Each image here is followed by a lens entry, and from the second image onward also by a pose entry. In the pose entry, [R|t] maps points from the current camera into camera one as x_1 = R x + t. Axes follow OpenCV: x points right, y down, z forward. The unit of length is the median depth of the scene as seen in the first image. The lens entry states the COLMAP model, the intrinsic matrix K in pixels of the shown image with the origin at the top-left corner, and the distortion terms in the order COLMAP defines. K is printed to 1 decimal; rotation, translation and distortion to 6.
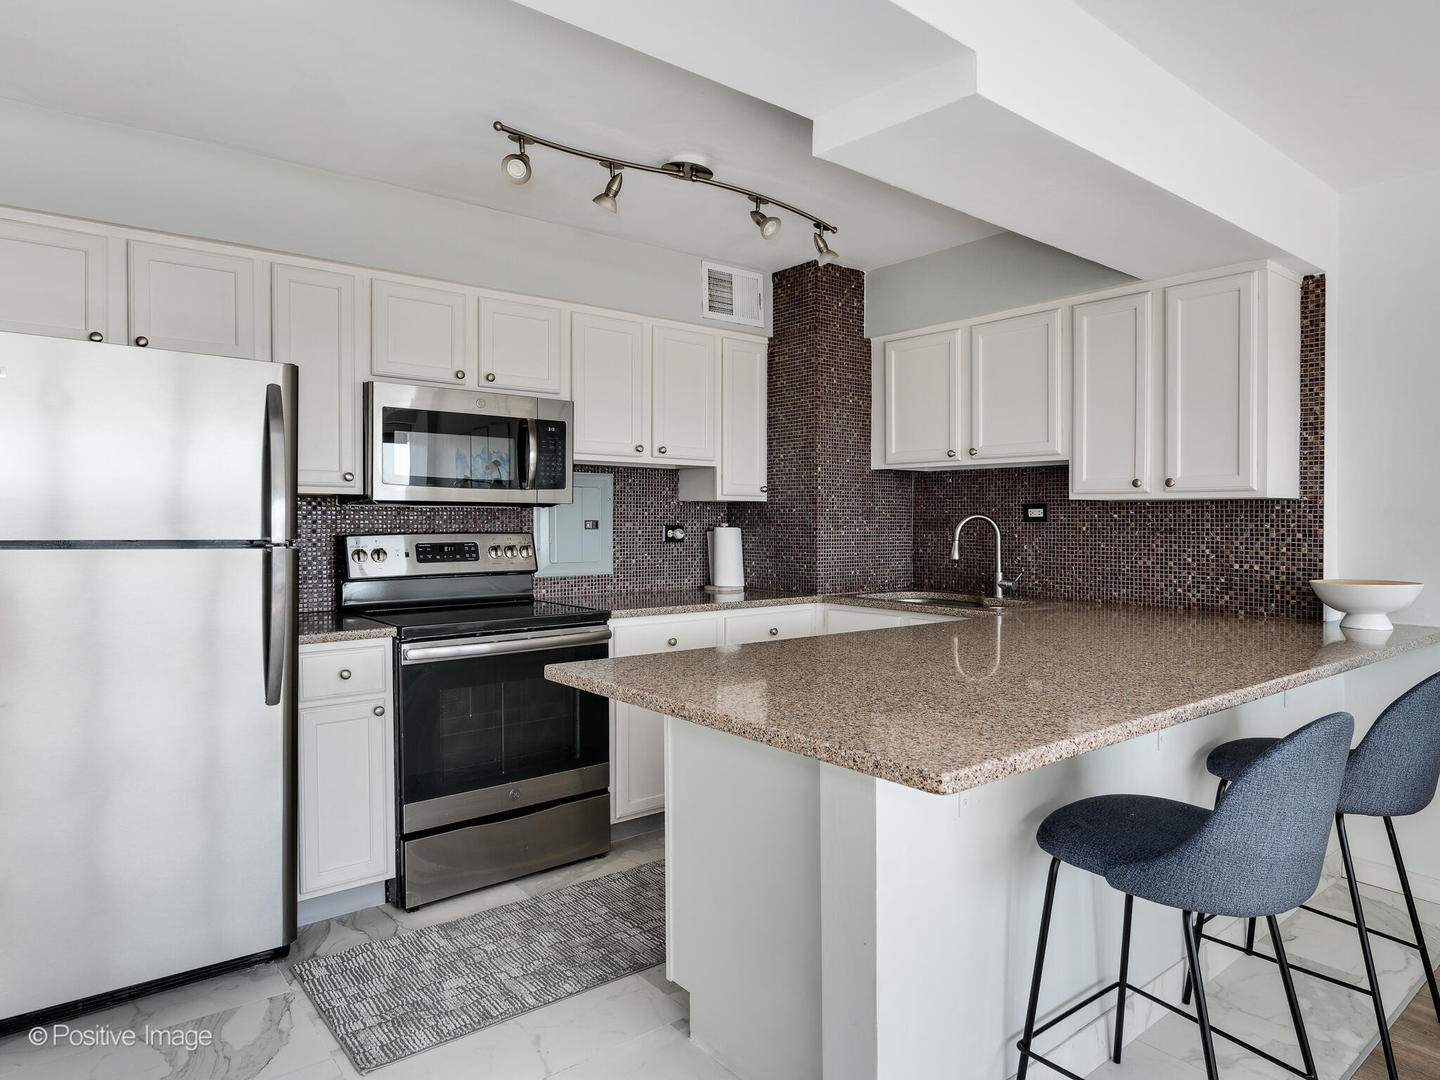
lens RADIAL K [[890.8, 0, 729.9], [0, 890.8, 525.7], [0, 0, 1]] dist [-0.005438, -0.001825]
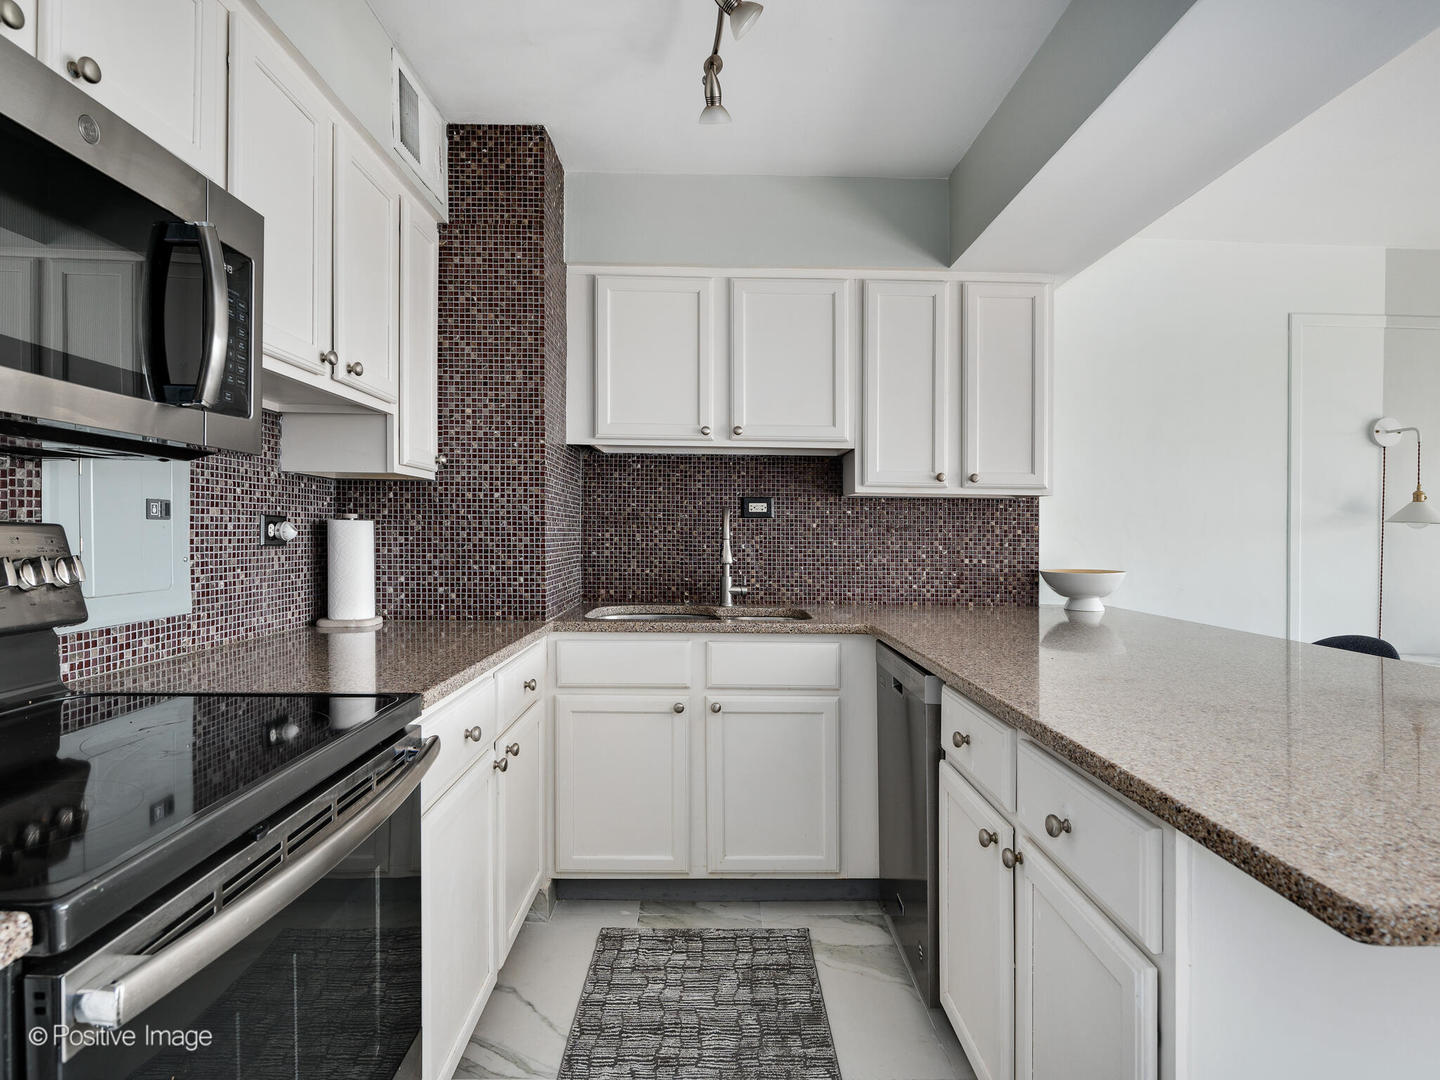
lens RADIAL K [[808.1, 0, 726.2], [0, 808.1, 531.9], [0, 0, 1]] dist [-0.008212, -0.000384]
pose [[0.623931, 0.001821, 0.781477, -0.349032], [-0.003856, 0.999992, 0.000748, 0.010763], [-0.781470, -0.003480, 0.623934, 0.600776]]
